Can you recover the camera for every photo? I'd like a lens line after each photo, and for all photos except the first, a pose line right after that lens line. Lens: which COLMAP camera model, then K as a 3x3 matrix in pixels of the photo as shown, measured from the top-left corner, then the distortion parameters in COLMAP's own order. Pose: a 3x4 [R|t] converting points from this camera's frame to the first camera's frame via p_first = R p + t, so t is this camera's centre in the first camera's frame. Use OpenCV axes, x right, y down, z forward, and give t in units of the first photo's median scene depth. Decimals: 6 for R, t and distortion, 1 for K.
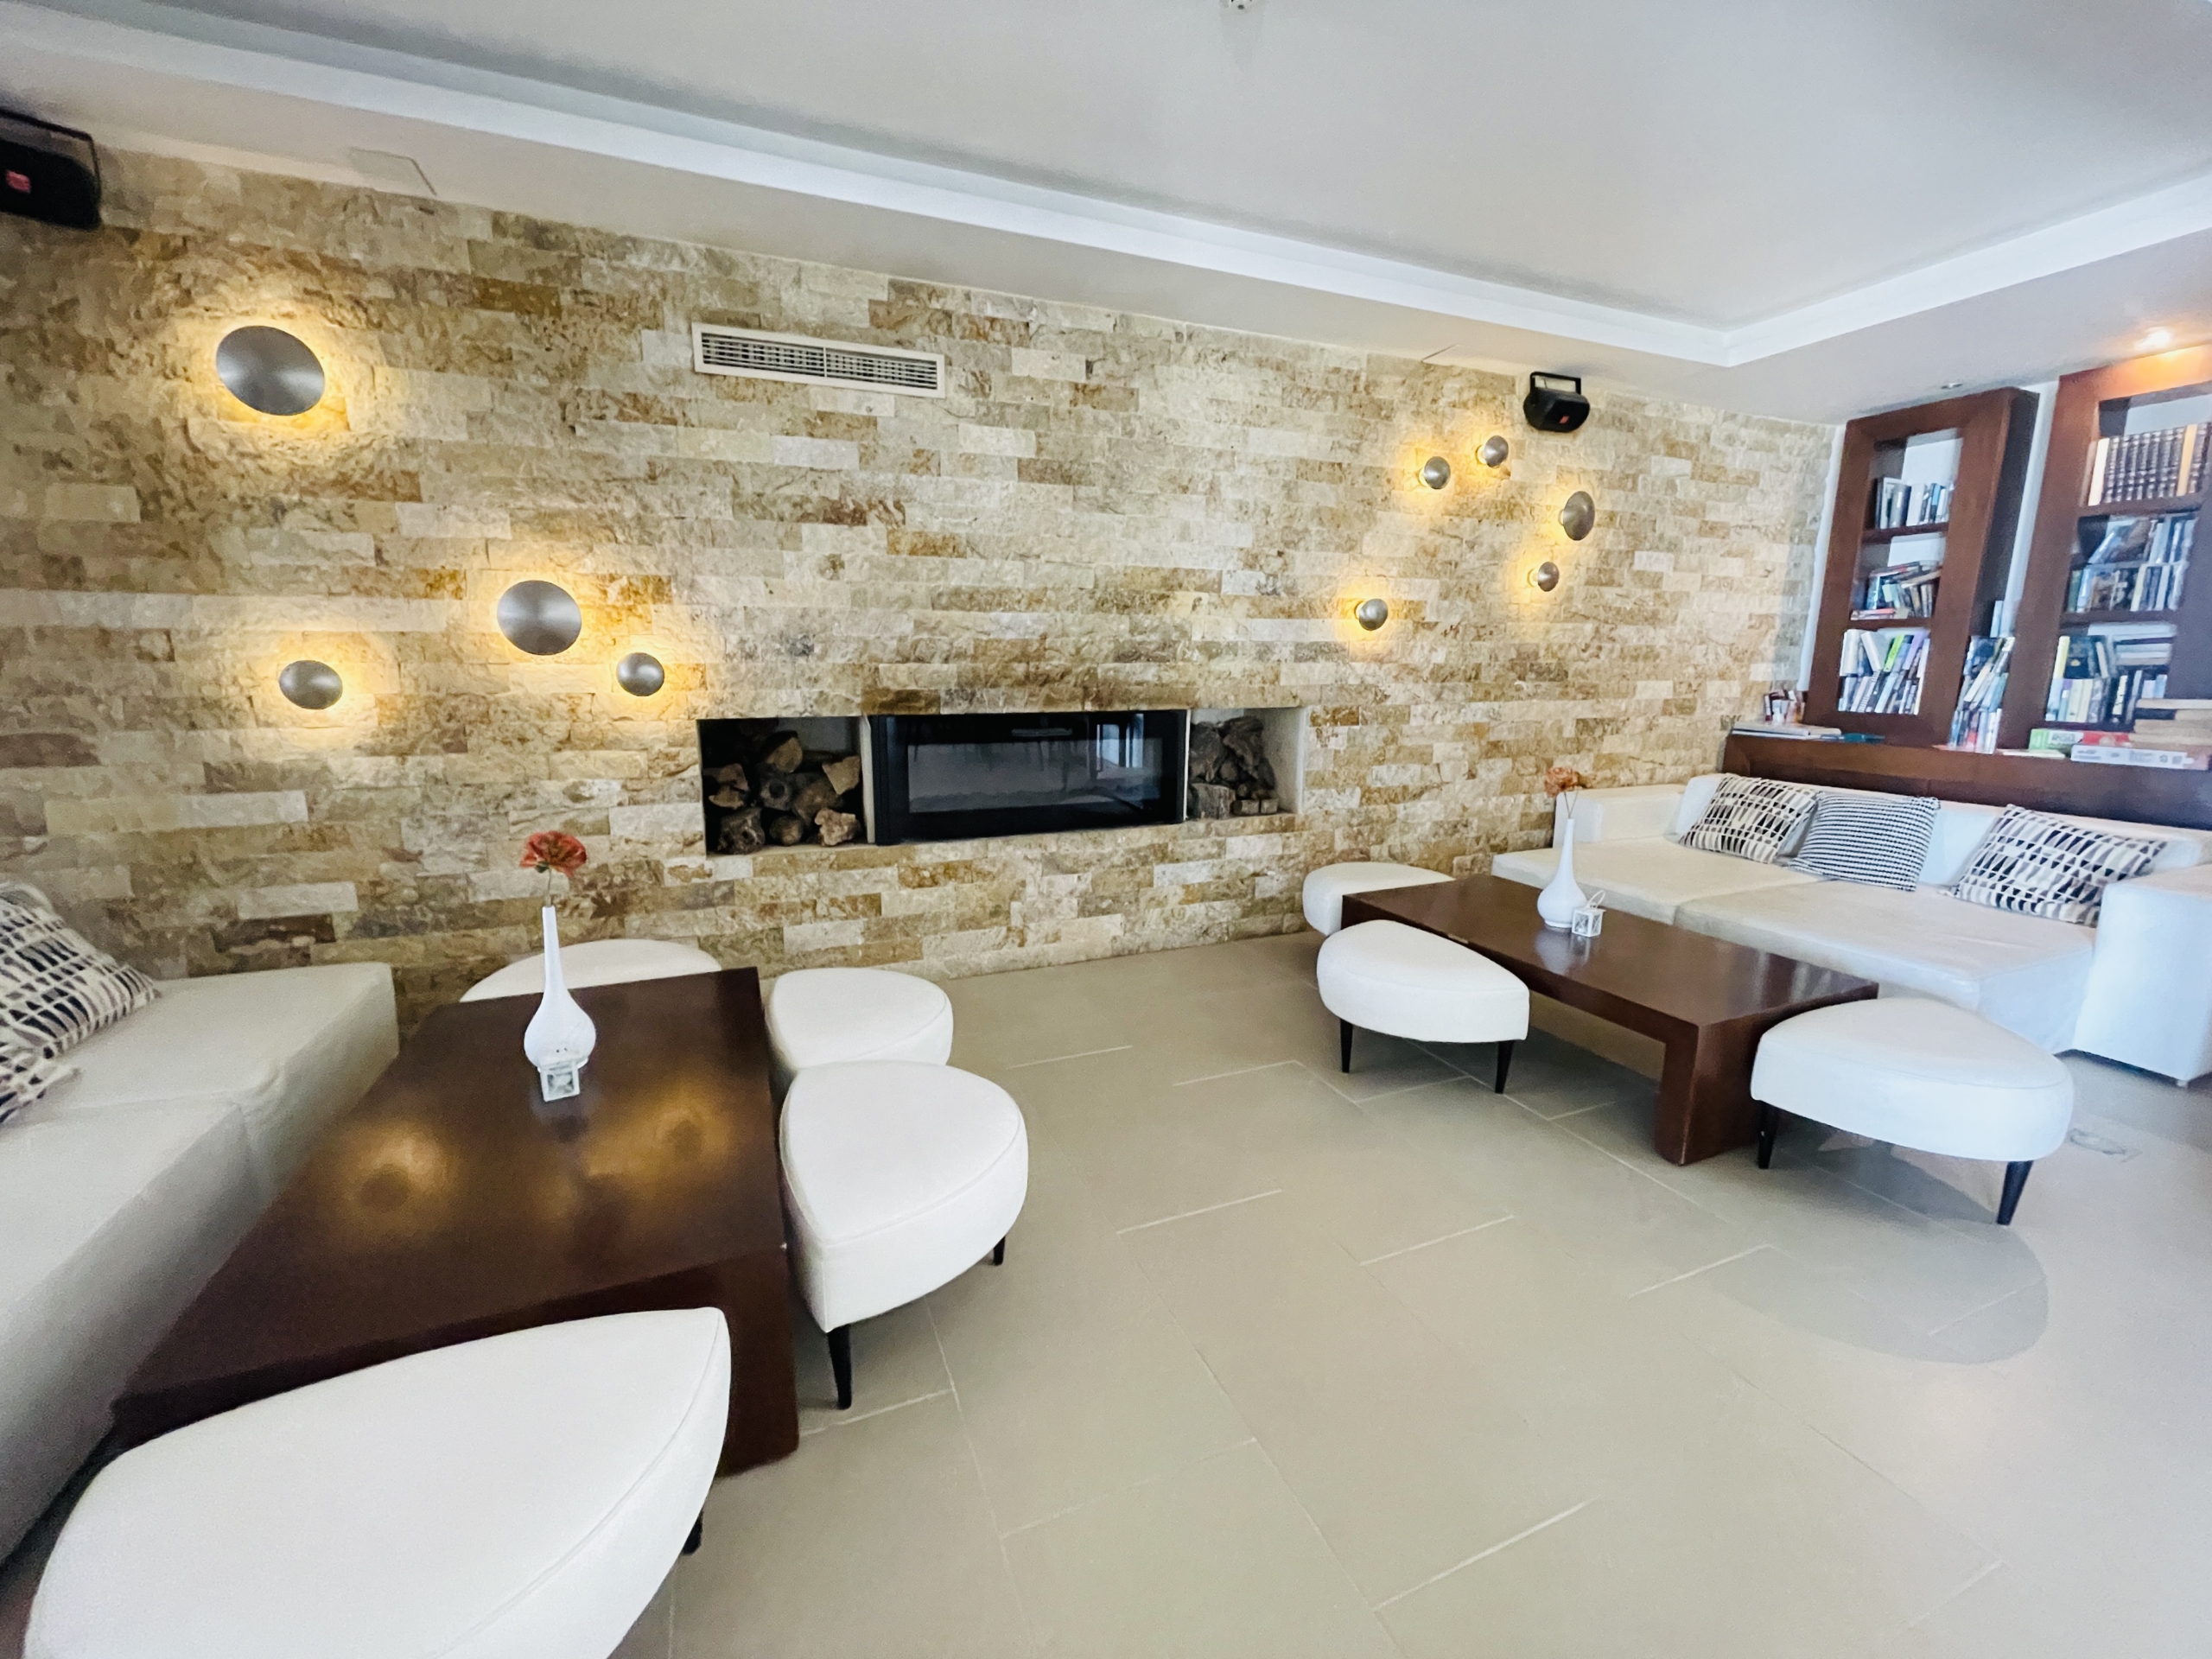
lens RADIAL K [[905.3, 0, 1106.0], [0, 905.3, 829.5], [0, 0, 1]] dist [-0.002157, -0.000191]
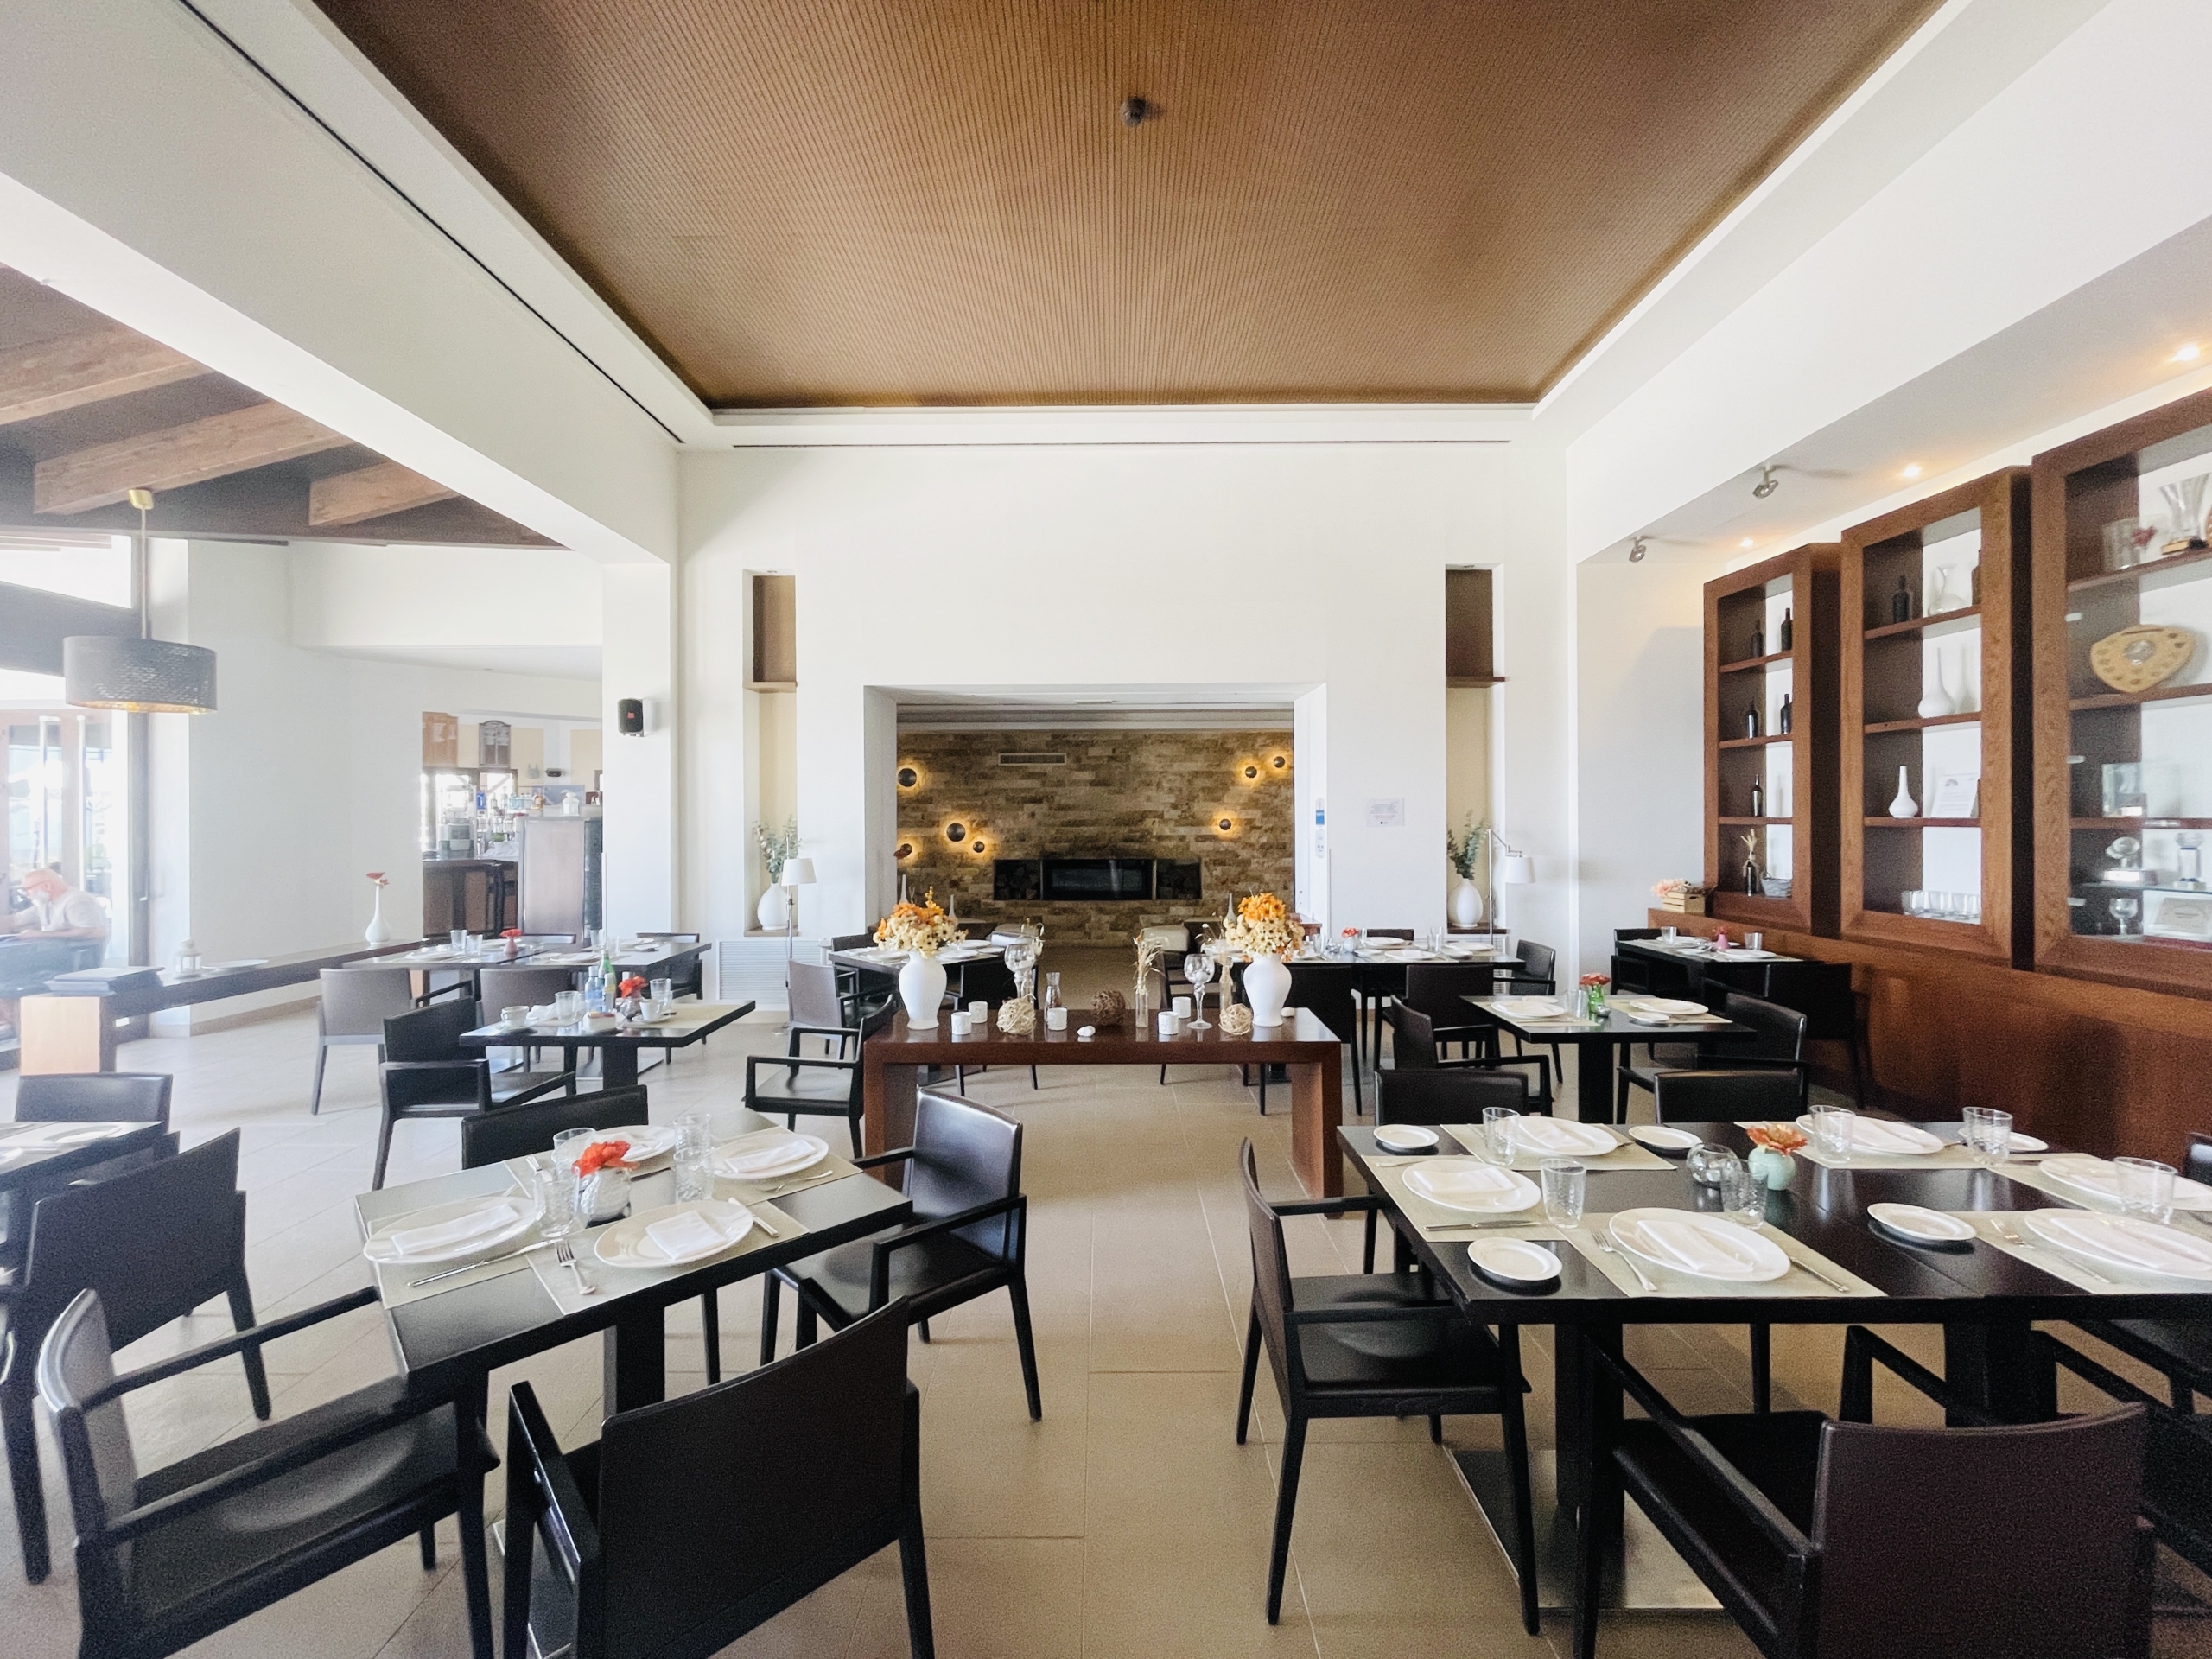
lens RADIAL K [[905.3, 0, 1106.0], [0, 905.3, 829.5], [0, 0, 1]] dist [-0.002157, -0.000191]
pose [[0.920680, -0.003854, -0.390298, 1.169806], [-0.065308, 0.984334, -0.163775, 0.274019], [0.384815, 0.176274, 0.906005, -1.792689]]
